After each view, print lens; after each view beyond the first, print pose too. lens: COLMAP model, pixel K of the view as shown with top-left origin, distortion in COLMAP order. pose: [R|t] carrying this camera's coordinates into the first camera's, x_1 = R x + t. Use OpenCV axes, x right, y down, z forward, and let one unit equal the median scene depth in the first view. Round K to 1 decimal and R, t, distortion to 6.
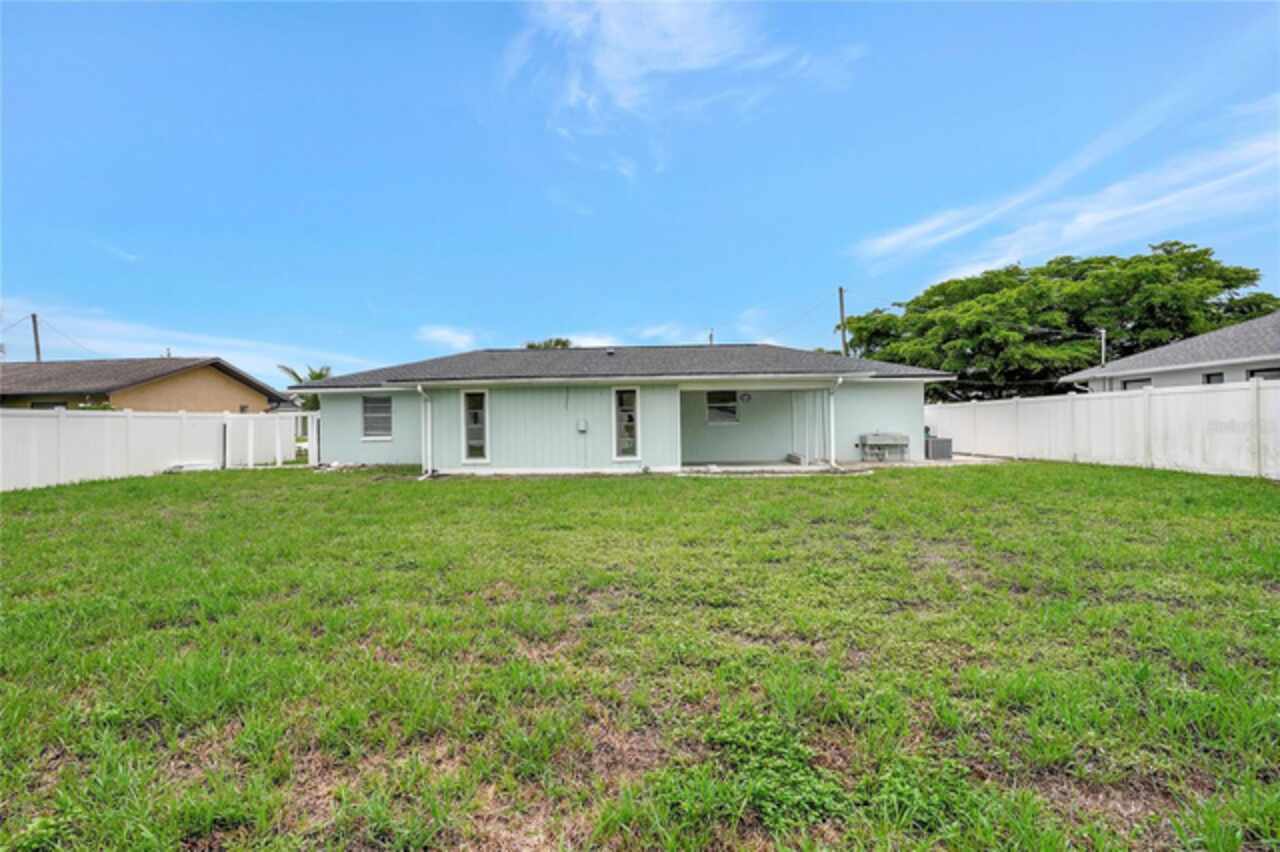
lens RADIAL K [[623.1, 0, 638.8], [0, 623.1, 392.8], [0, 0, 1]] dist [0.005398, 0.001758]
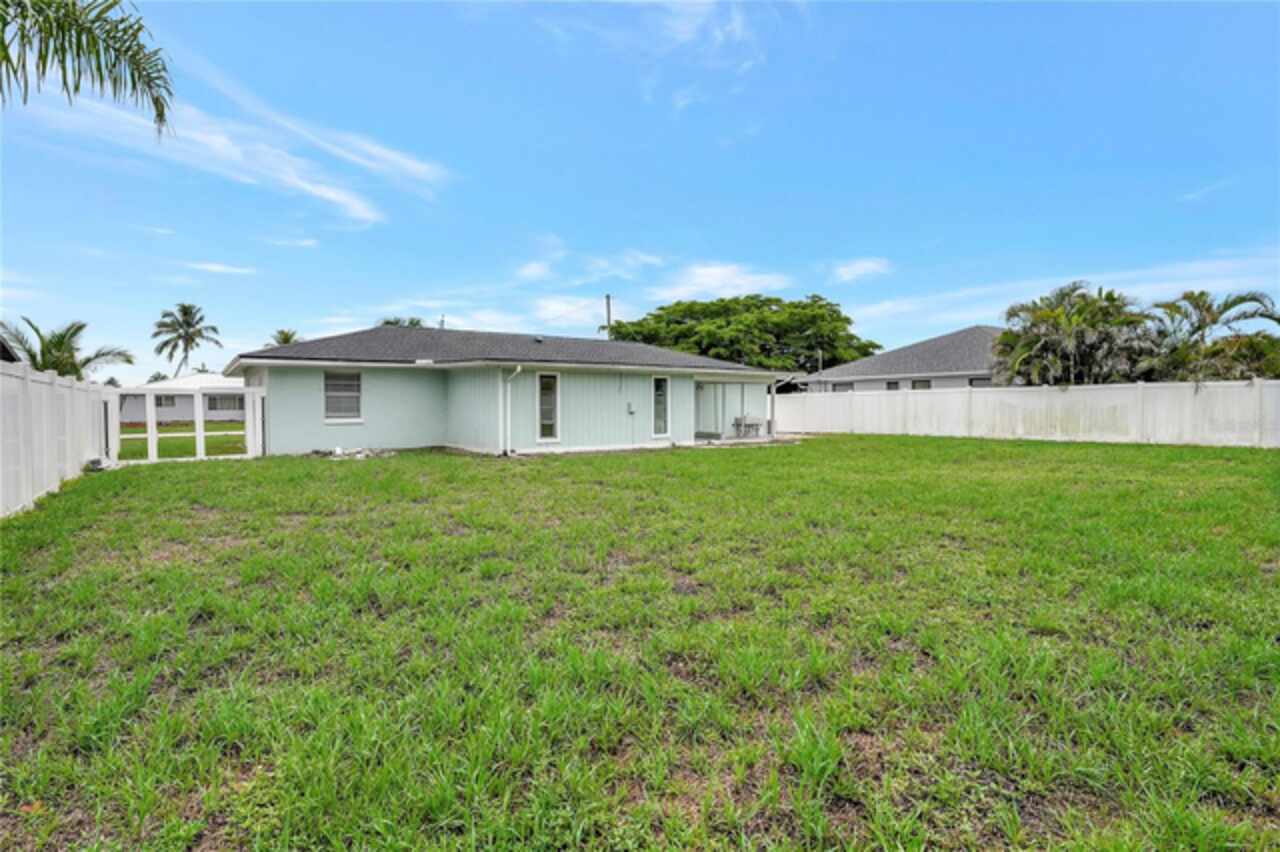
lens RADIAL K [[623.1, 0, 638.8], [0, 623.1, 392.8], [0, 0, 1]] dist [0.005398, 0.001758]
pose [[0.783361, 0.025779, 0.621032, -0.646939], [-0.036400, 0.999327, 0.004432, 0.015982], [-0.620501, -0.026077, 0.783772, 0.072552]]
